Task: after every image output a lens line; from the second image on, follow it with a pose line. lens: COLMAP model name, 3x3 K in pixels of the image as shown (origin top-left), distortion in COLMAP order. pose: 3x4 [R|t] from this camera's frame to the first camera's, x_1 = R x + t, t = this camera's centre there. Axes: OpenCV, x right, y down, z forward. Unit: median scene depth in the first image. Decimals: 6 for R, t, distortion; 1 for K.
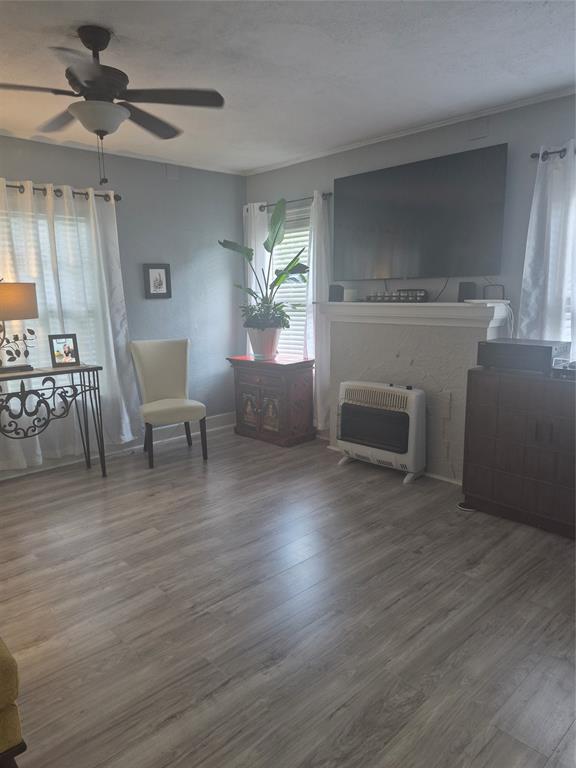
lens RADIAL K [[526.4, 0, 288.7], [0, 526.4, 368.6], [0, 0, 1]] dist [0.070841, -0.092986]
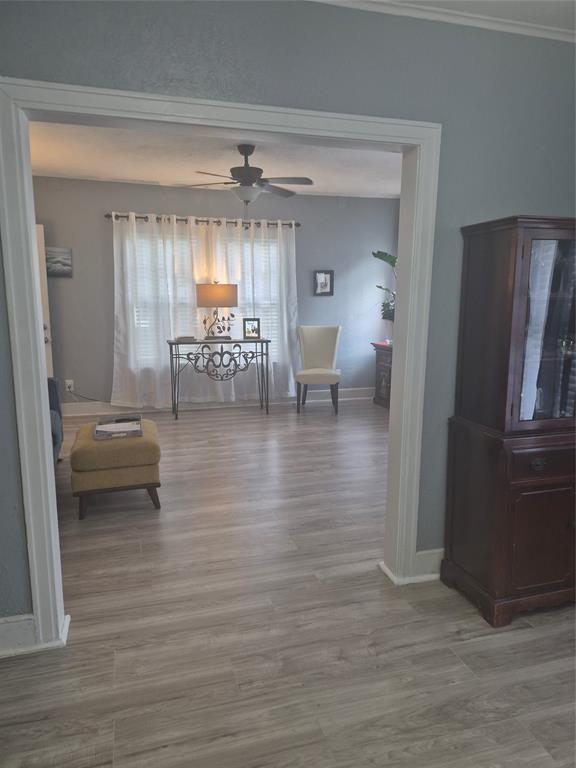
lens RADIAL K [[526.4, 0, 288.7], [0, 526.4, 368.6], [0, 0, 1]] dist [0.070841, -0.092986]
pose [[0.890076, 0.085203, -0.447779, 0.366487], [-0.083569, 0.996226, 0.023446, 0.036373], [0.448087, 0.016552, 0.893837, -0.307857]]
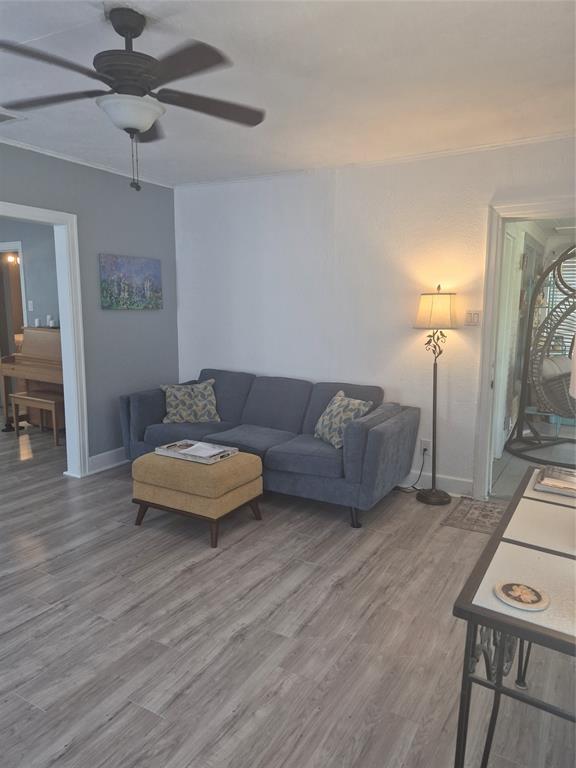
lens RADIAL K [[526.4, 0, 288.7], [0, 526.4, 368.6], [0, 0, 1]] dist [0.070841, -0.092986]
pose [[-0.960949, 0.020063, -0.275998, -0.188006], [-0.050995, 0.967448, 0.247879, -0.169306], [0.271986, 0.252273, -0.928645, 1.158851]]
